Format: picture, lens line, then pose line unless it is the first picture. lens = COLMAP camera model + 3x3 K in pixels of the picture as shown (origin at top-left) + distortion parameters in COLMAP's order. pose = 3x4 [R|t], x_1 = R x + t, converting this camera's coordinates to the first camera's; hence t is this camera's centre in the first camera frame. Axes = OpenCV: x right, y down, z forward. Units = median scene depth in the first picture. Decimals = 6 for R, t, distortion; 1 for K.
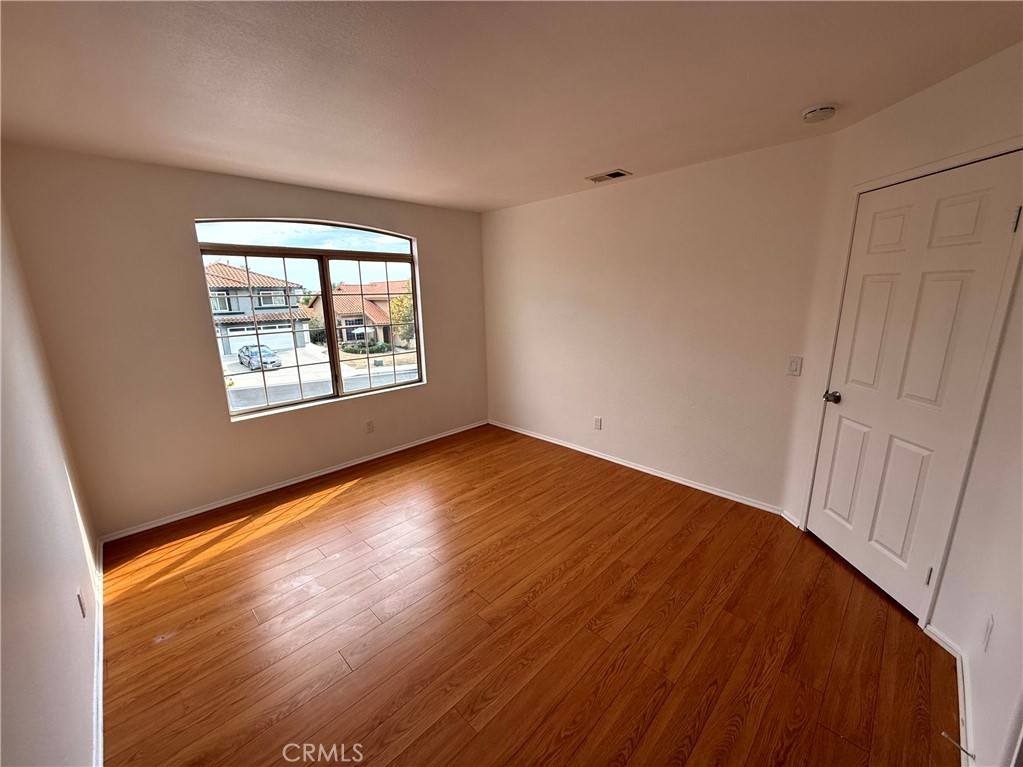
lens RADIAL K [[409.0, 0, 510.9], [0, 409.0, 384.6], [0, 0, 1]] dist [0.000859, -0.000361]
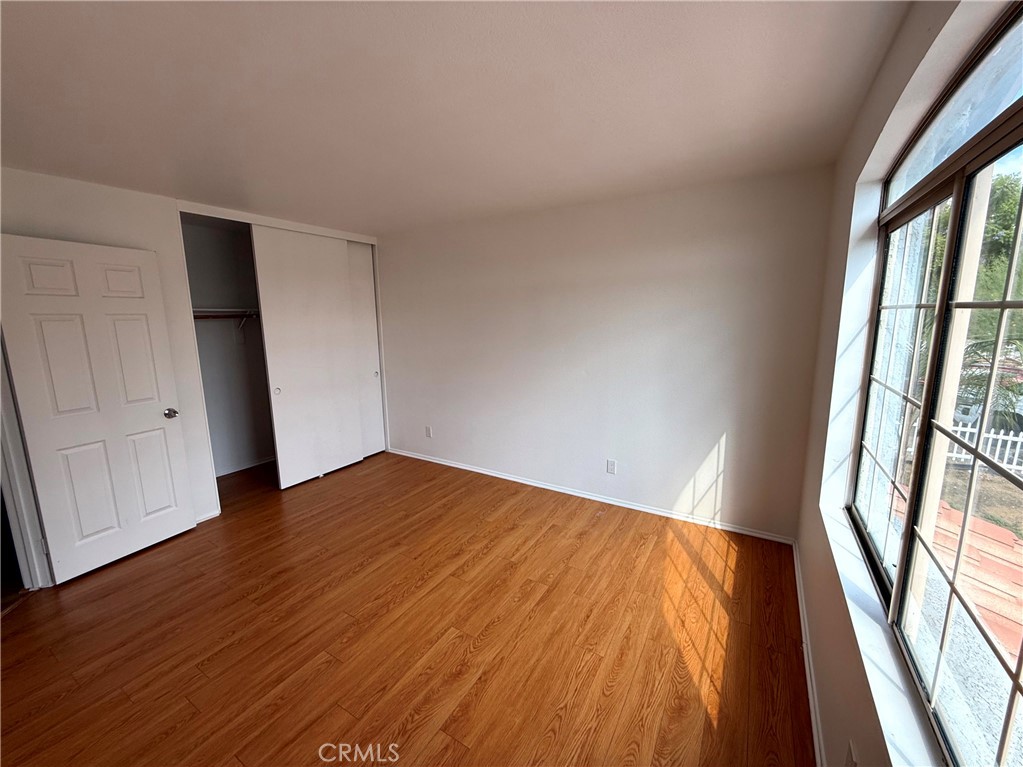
lens RADIAL K [[409.0, 0, 510.9], [0, 409.0, 383.6], [0, 0, 1]] dist [0.000859, -0.000361]
pose [[-0.970221, 0.072231, -0.231202, -0.101155], [-0.020533, 0.926541, 0.375632, -0.351779], [0.241350, 0.369193, -0.897467, 1.564751]]
